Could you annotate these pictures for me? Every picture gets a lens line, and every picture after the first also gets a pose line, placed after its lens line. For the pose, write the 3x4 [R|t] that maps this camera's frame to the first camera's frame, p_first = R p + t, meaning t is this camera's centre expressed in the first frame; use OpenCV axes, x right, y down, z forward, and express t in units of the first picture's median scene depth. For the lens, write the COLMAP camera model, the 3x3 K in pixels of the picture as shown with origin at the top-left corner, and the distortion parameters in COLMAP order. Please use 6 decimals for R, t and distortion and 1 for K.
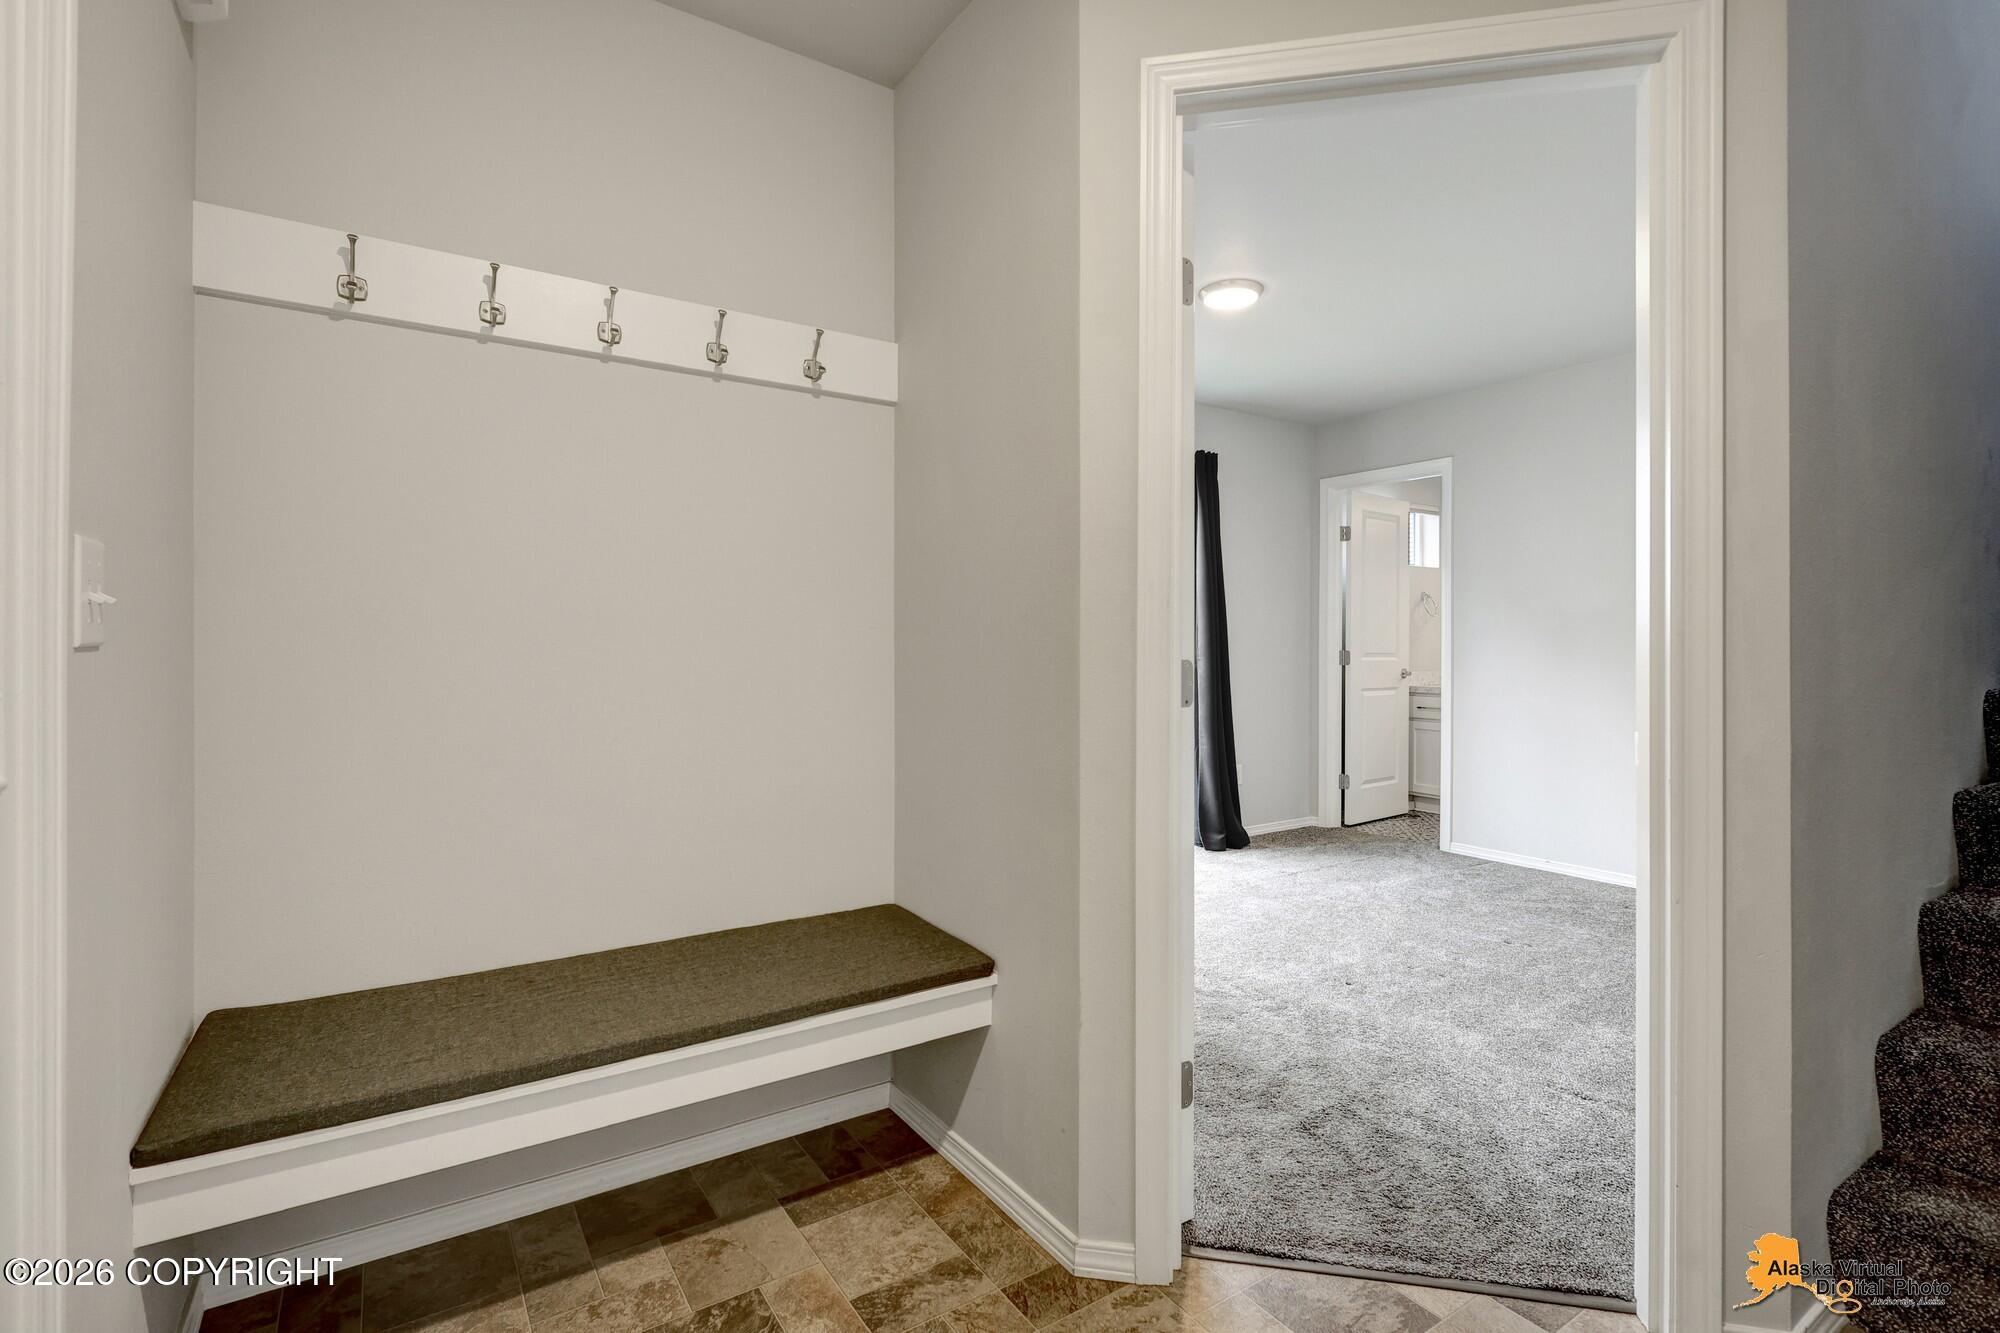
lens RADIAL K [[922.3, 0, 1013.8], [0, 922.3, 654.3], [0, 0, 1]] dist [-0.002976, 0.000451]
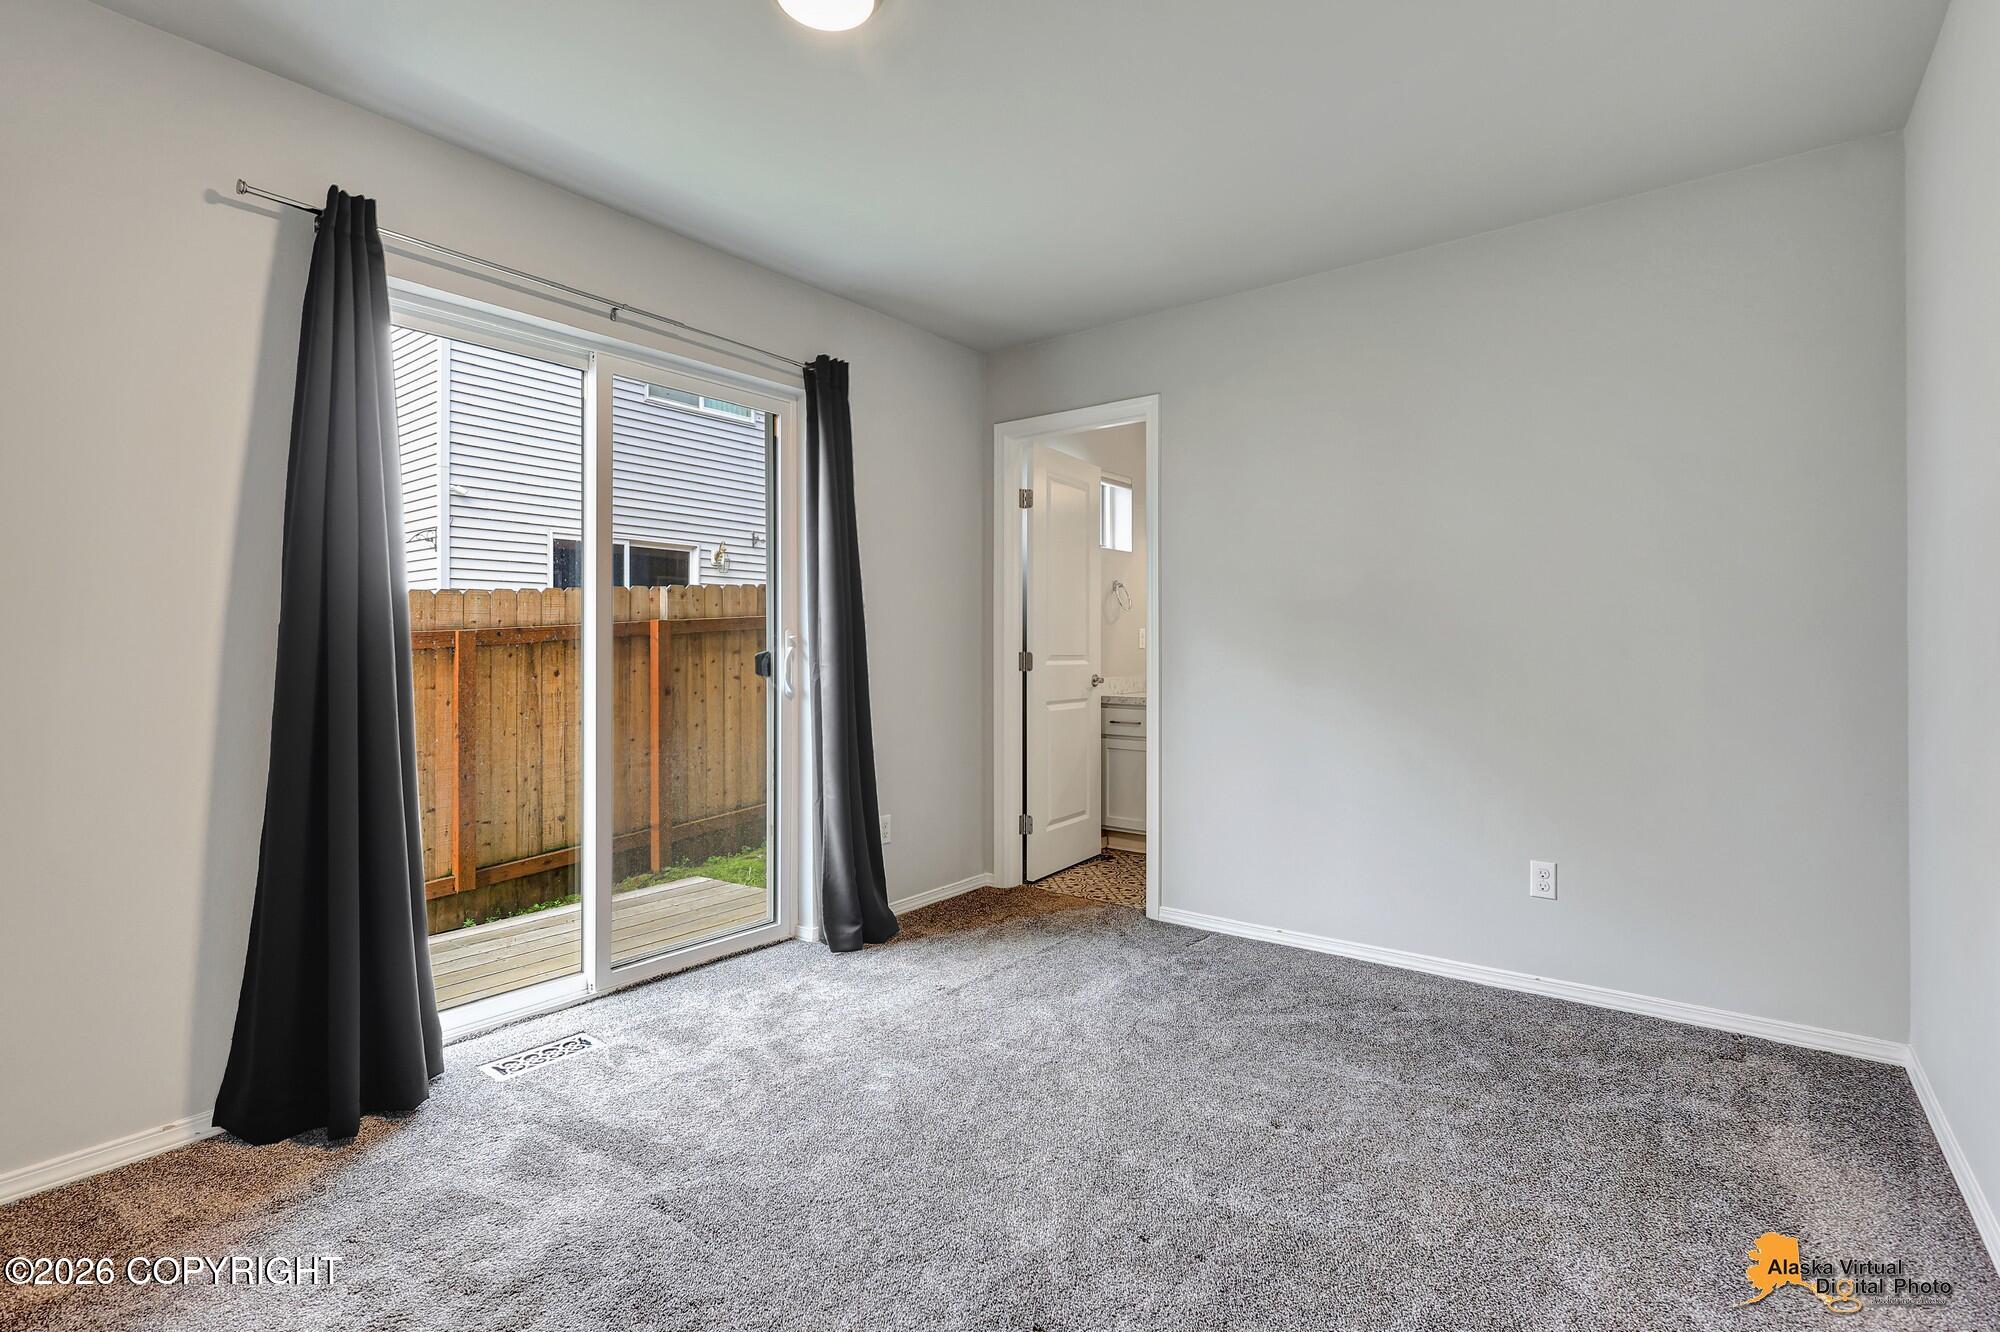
lens RADIAL K [[922.3, 0, 997.9], [0, 922.3, 661.0], [0, 0, 1]] dist [-0.002976, 0.000451]
pose [[0.950627, -0.008106, 0.310230, 0.106023], [0.005489, 0.999942, 0.009310, -0.004208], [-0.310287, -0.007148, 0.950616, 0.297806]]
